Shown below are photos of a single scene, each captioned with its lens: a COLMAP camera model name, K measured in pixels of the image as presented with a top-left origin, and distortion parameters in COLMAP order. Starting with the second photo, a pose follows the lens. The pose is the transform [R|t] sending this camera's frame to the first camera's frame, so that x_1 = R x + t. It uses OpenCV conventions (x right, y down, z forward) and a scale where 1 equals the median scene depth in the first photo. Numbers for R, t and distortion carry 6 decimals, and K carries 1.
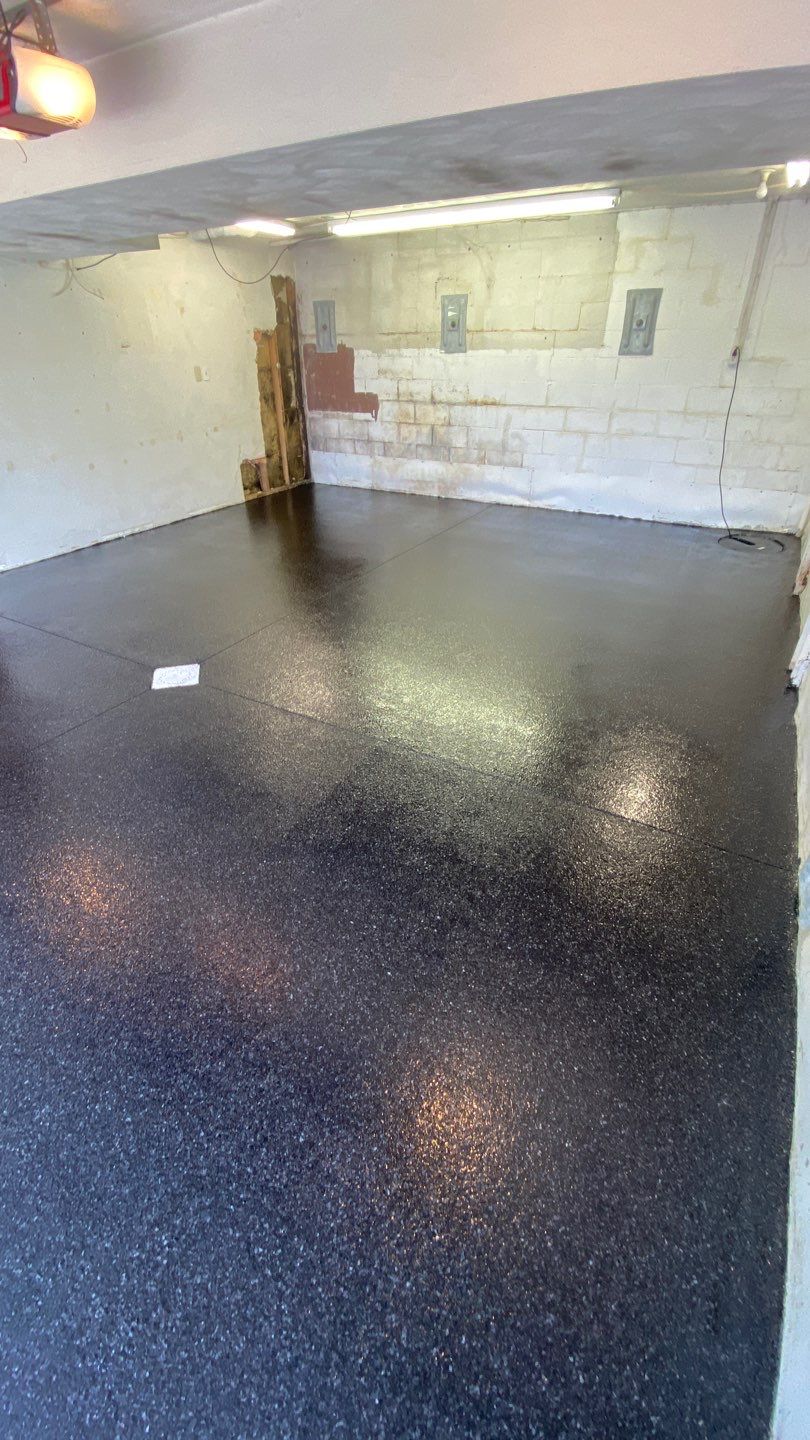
lens RADIAL K [[593.7, 0, 411.4], [0, 593.7, 727.8], [0, 0, 1]] dist [-0.002372, -0.005917]
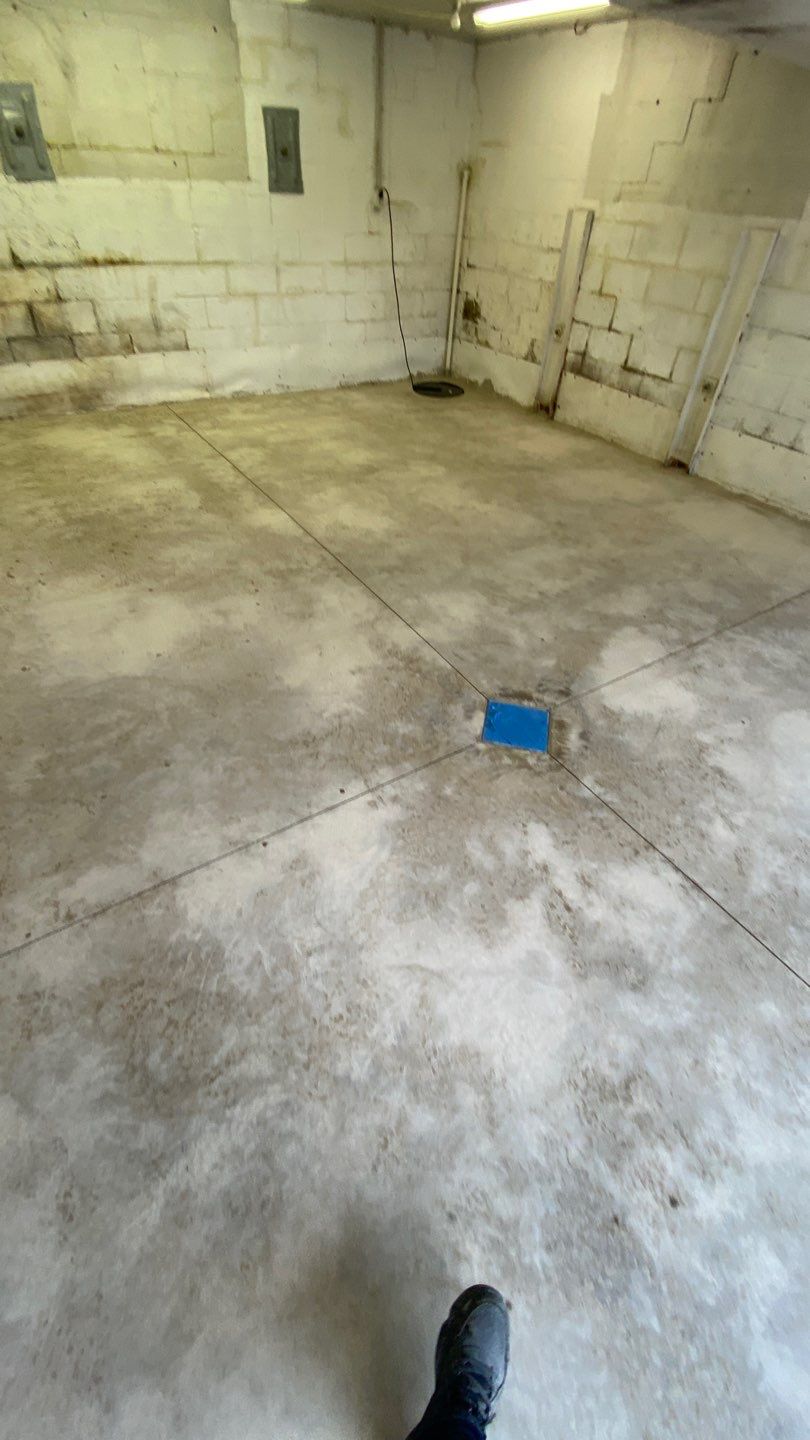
lens RADIAL K [[577.1, 0, 402.3], [0, 577.1, 720.1], [0, 0, 1]] dist [-0.000305, -0.010485]
pose [[0.466196, -0.575853, 0.671606, -0.483798], [0.435245, 0.810214, 0.392574, -0.221236], [-0.770210, 0.109297, 0.628356, 0.363733]]
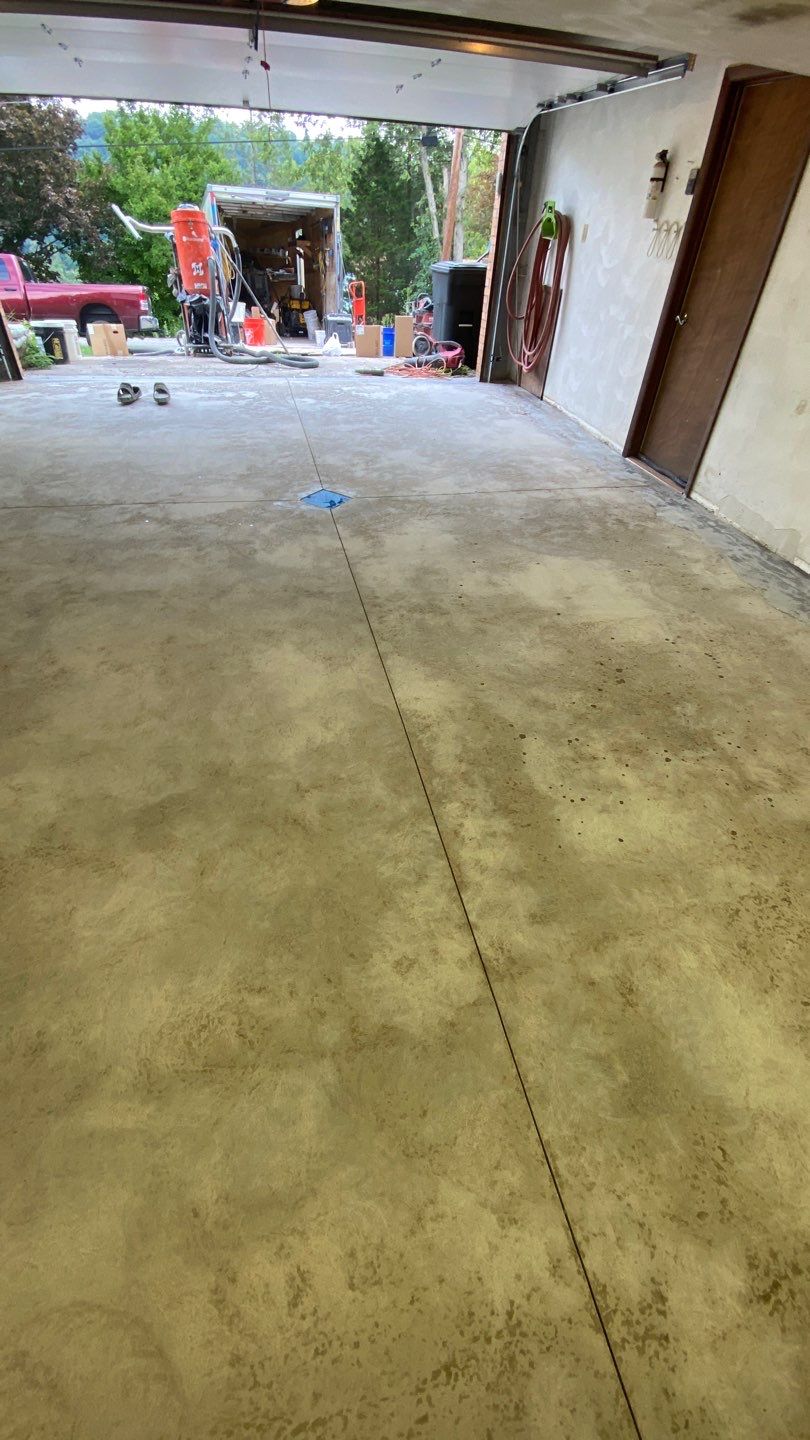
lens RADIAL K [[577.6, 0, 399.2], [0, 577.6, 721.9], [0, 0, 1]] dist [0.012572, -0.016850]
pose [[-0.742694, 0.420136, -0.521432, 0.149621], [-0.407652, 0.334094, 0.849824, -0.520280], [0.531249, 0.843722, -0.076861, 0.821197]]
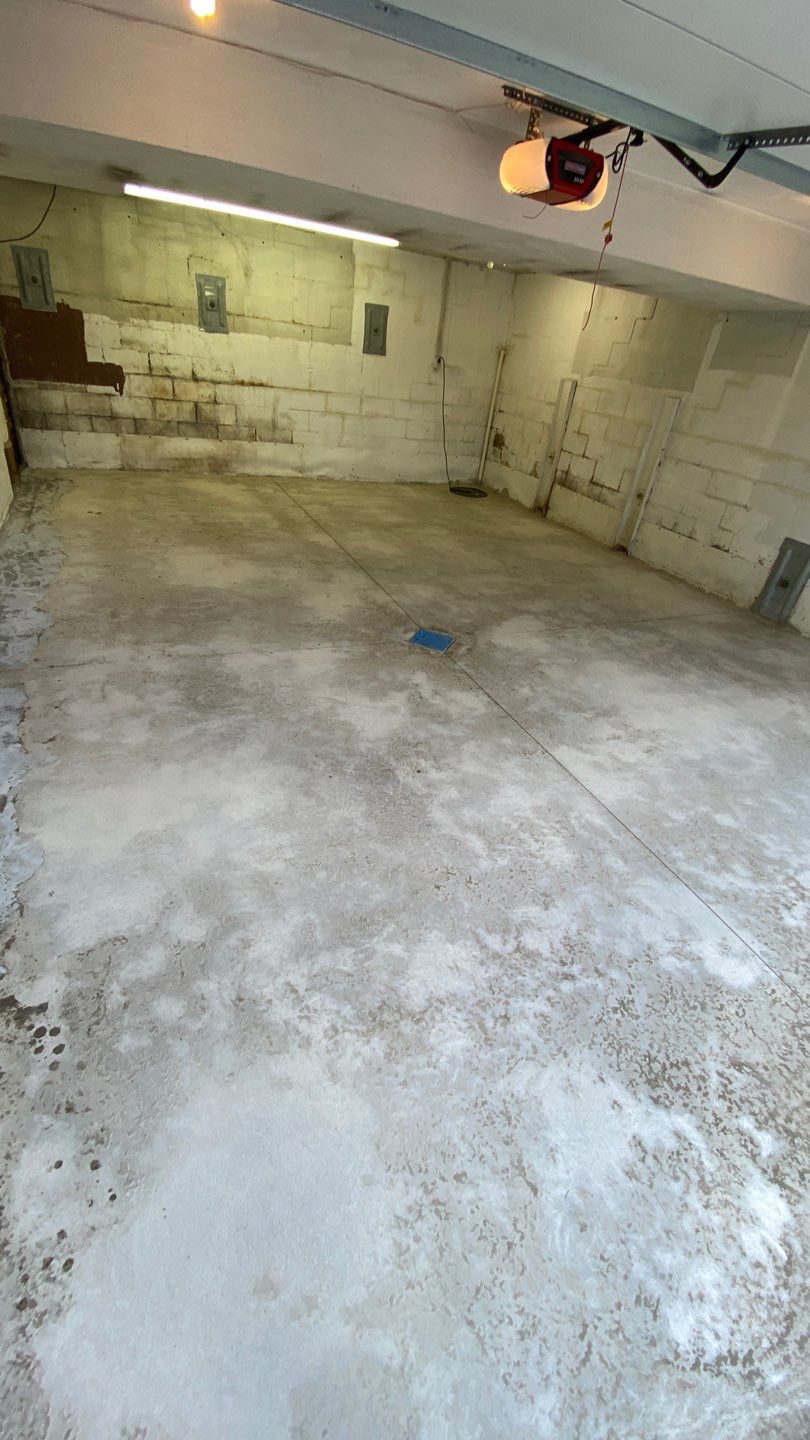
lens RADIAL K [[577.6, 0, 405.4], [0, 577.6, 720.5], [0, 0, 1]] dist [0.012572, -0.016850]
pose [[0.593844, -0.367451, 0.715771, -0.689965], [0.332373, 0.922201, 0.197669, -0.097054], [-0.732719, 0.120519, 0.669775, 0.161514]]
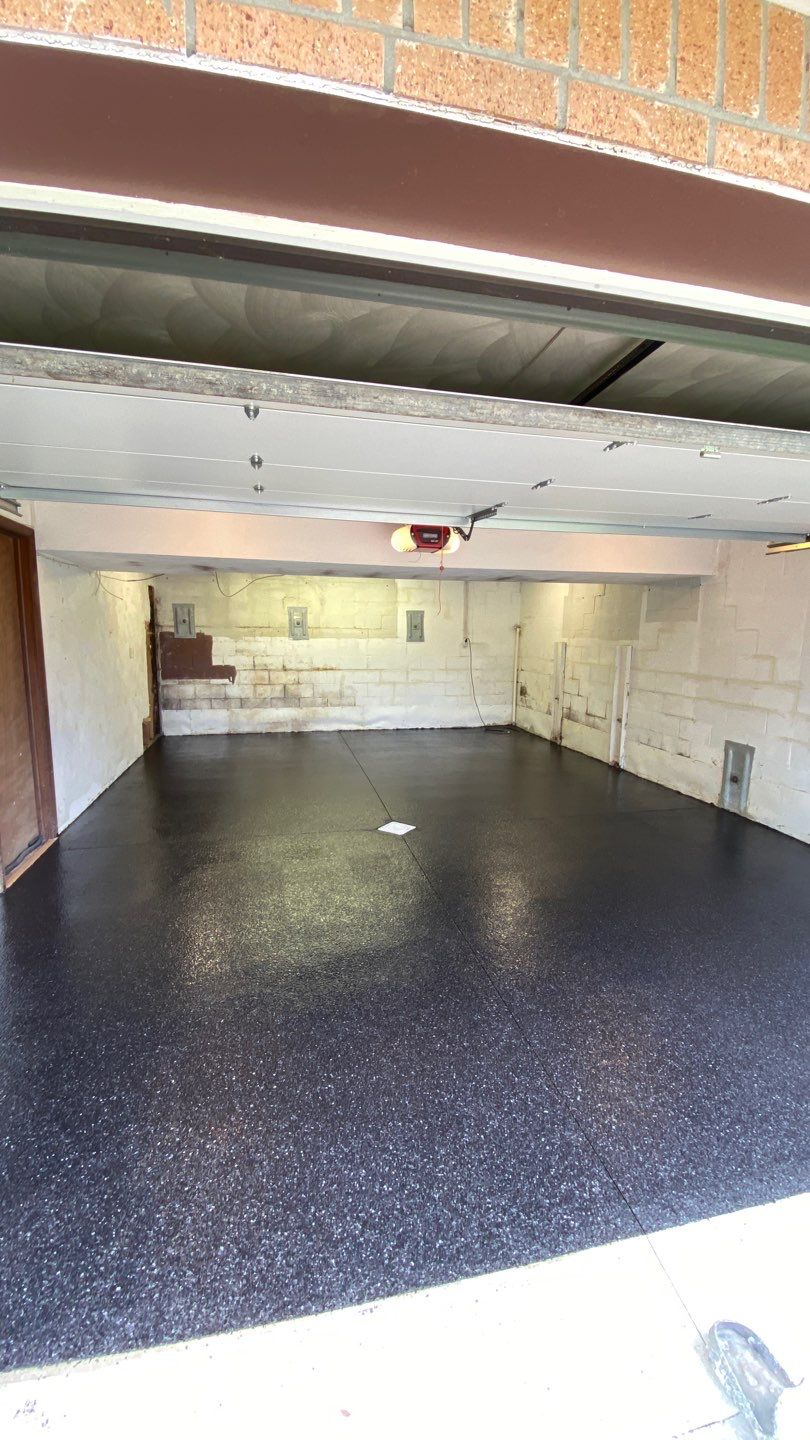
lens RADIAL K [[577.6, 0, 411.0], [0, 577.6, 721.0], [0, 0, 1]] dist [0.012572, -0.016850]
pose [[0.739842, -0.086148, 0.667242, -0.690311], [0.352654, 0.894259, -0.275566, 0.043377], [-0.572948, 0.439181, 0.691991, -0.066180]]
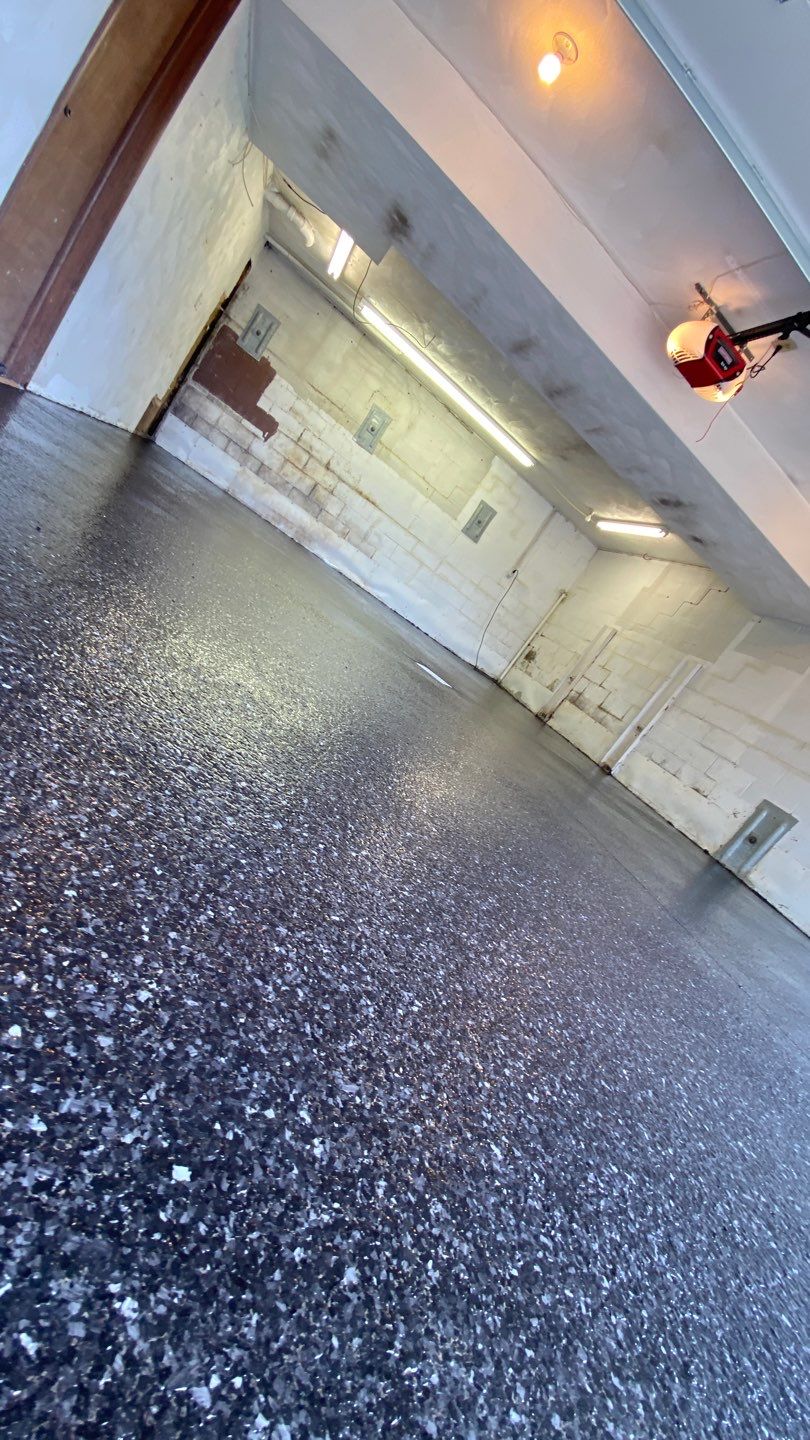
lens RADIAL K [[577.6, 0, 402.7], [0, 577.6, 725.1], [0, 0, 1]] dist [0.012572, -0.016850]
pose [[0.560531, 0.237192, 0.793439, -0.678916], [-0.164096, 0.970919, -0.174322, 0.112625], [-0.811713, -0.032487, 0.583153, 0.218316]]
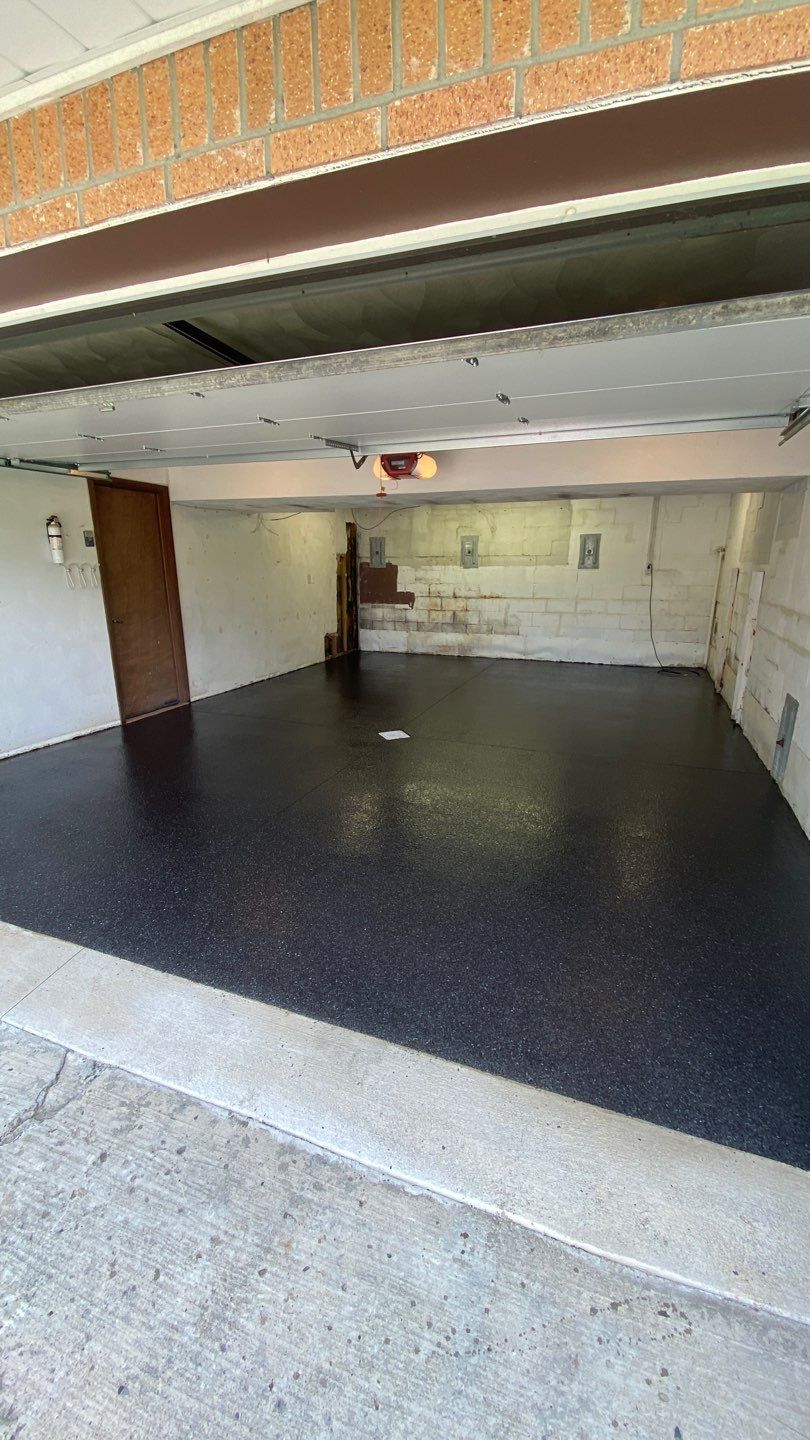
lens RADIAL K [[577.6, 0, 401.5], [0, 577.6, 728.2], [0, 0, 1]] dist [0.012572, -0.016850]
pose [[0.991350, -0.031511, 0.127409, -0.306958], [0.067665, 0.954504, -0.290419, 0.194547], [-0.112461, 0.296527, 0.948380, -0.289442]]
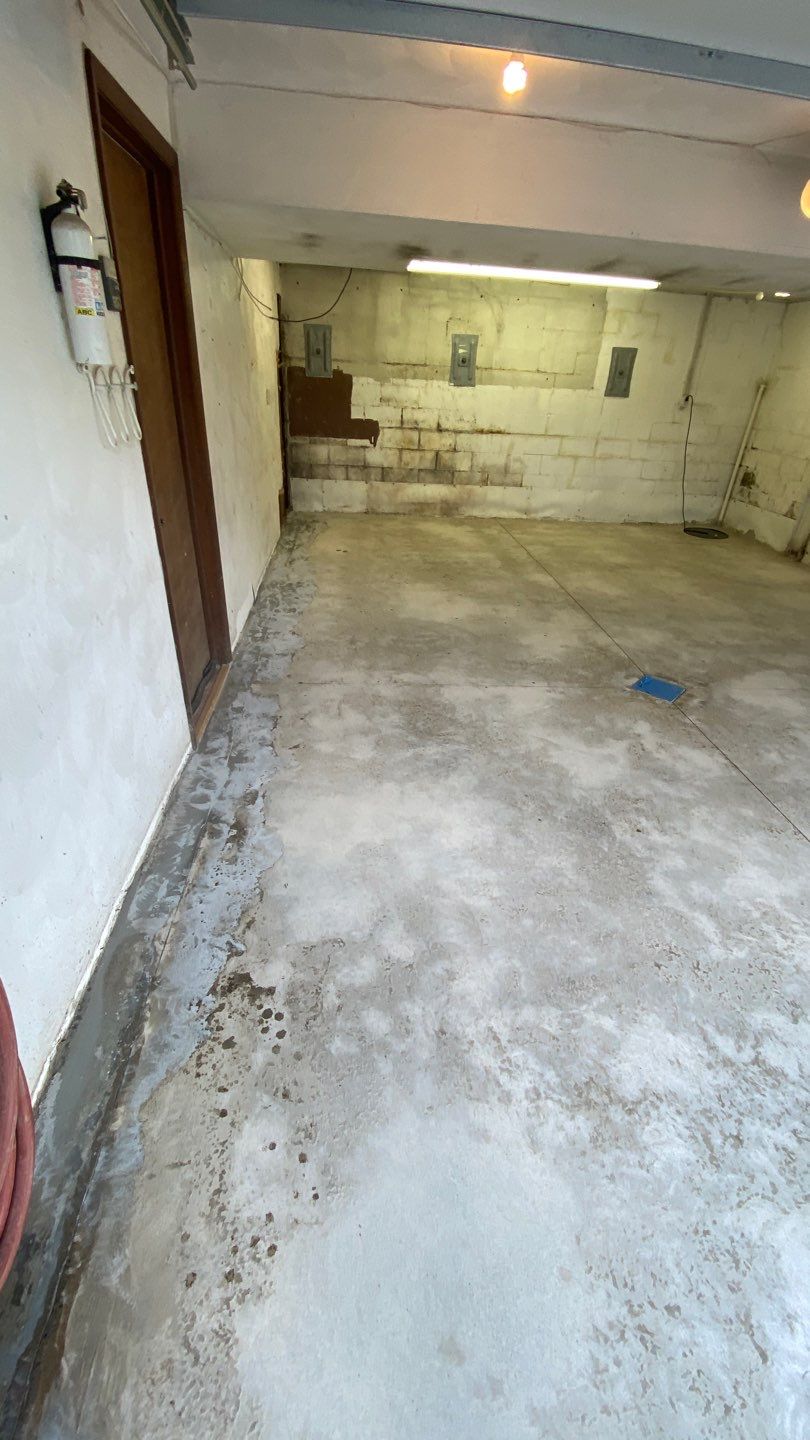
lens RADIAL K [[577.6, 0, 406.6], [0, 577.6, 721.8], [0, 0, 1]] dist [0.012572, -0.016850]
pose [[0.827174, -0.243682, 0.506362, -0.703380], [0.255893, 0.965578, 0.046658, -0.104255], [-0.500302, 0.090980, 0.861058, 0.177150]]
